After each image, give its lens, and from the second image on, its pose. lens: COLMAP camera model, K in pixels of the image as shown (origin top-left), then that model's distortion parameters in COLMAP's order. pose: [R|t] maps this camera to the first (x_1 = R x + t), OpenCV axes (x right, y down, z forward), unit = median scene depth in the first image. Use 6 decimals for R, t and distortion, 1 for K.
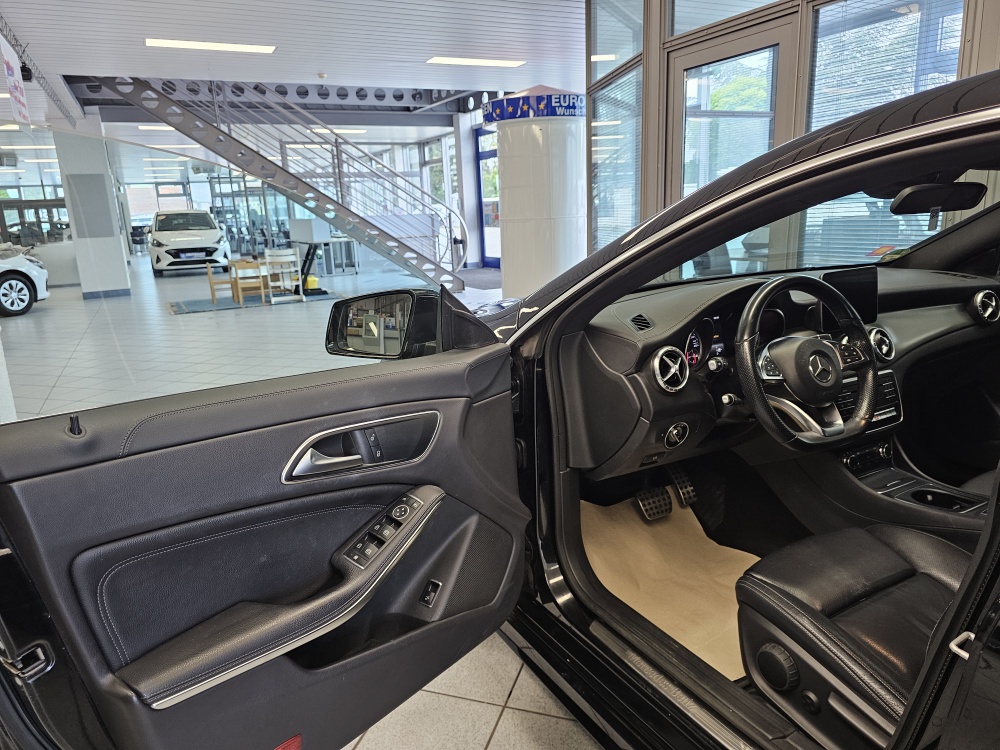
lens RADIAL K [[688.8, 0, 493.9], [0, 688.8, 378.3], [0, 0, 1]] dist [0.058187, -0.063358]
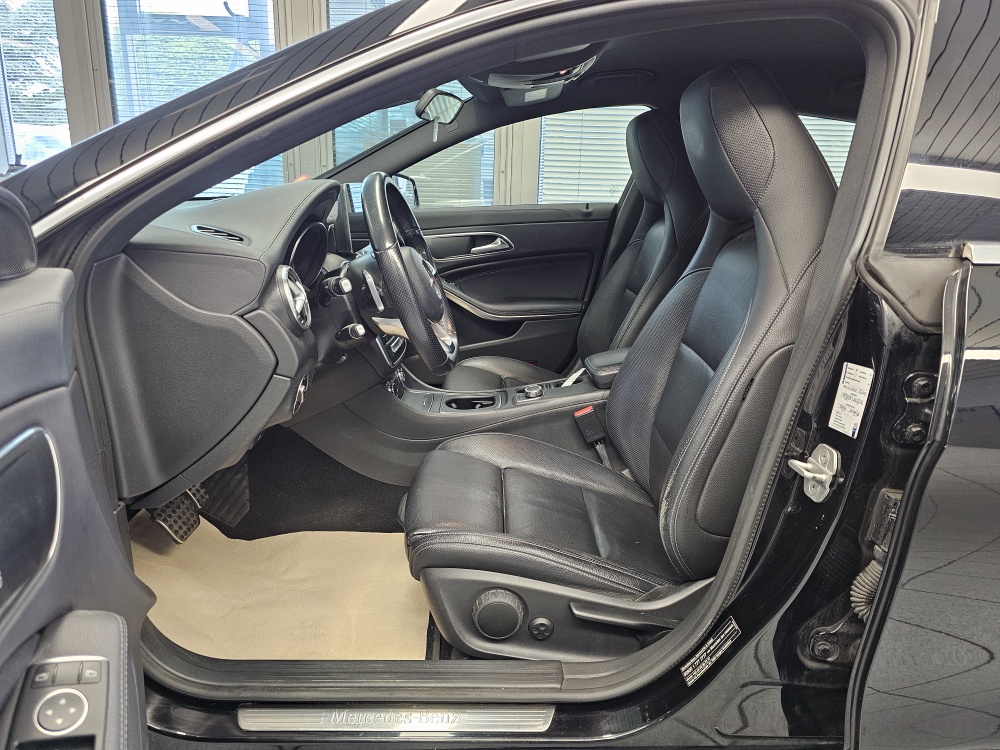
lens RADIAL K [[688.1, 0, 494.4], [0, 688.1, 376.0], [0, 0, 1]] dist [0.069971, -0.067739]
pose [[0.449569, -0.188167, 0.873202, -0.029703], [0.167184, 0.978011, 0.124678, 0.001257], [-0.877461, 0.089934, 0.471141, 0.056584]]
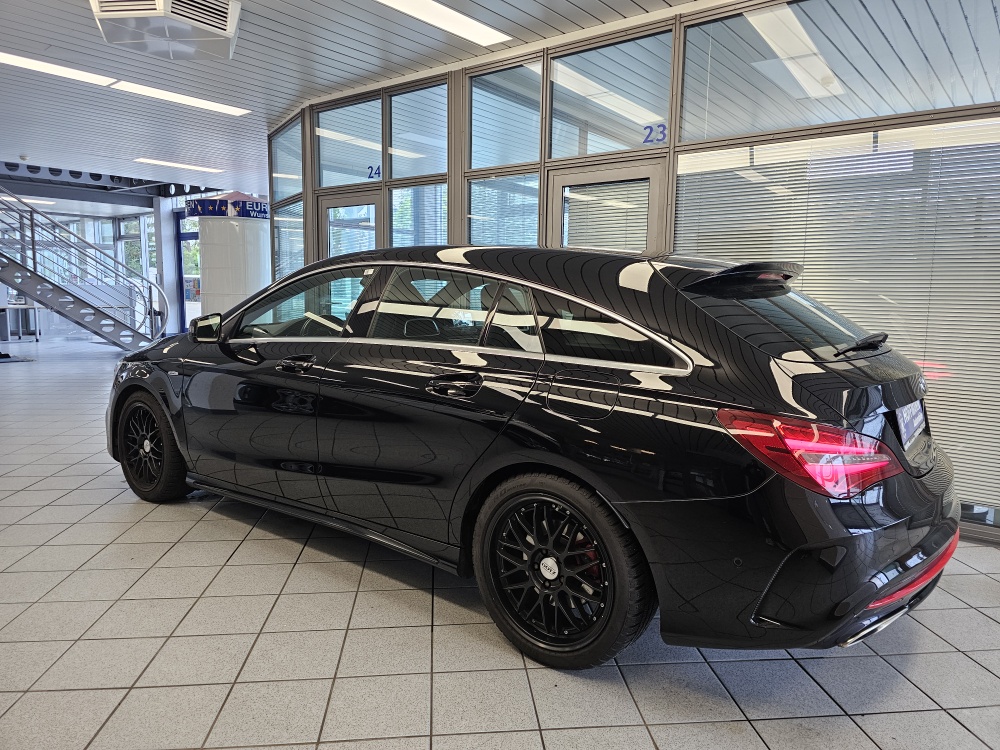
lens RADIAL K [[692.8, 0, 531.4], [0, 692.8, 369.2], [0, 0, 1]] dist [0.005366, -0.000362]
pose [[0.899101, 0.009556, 0.437637, -0.000375], [0.049143, 0.991238, -0.122606, 0.044626], [-0.434974, 0.131742, 0.890754, -0.179465]]
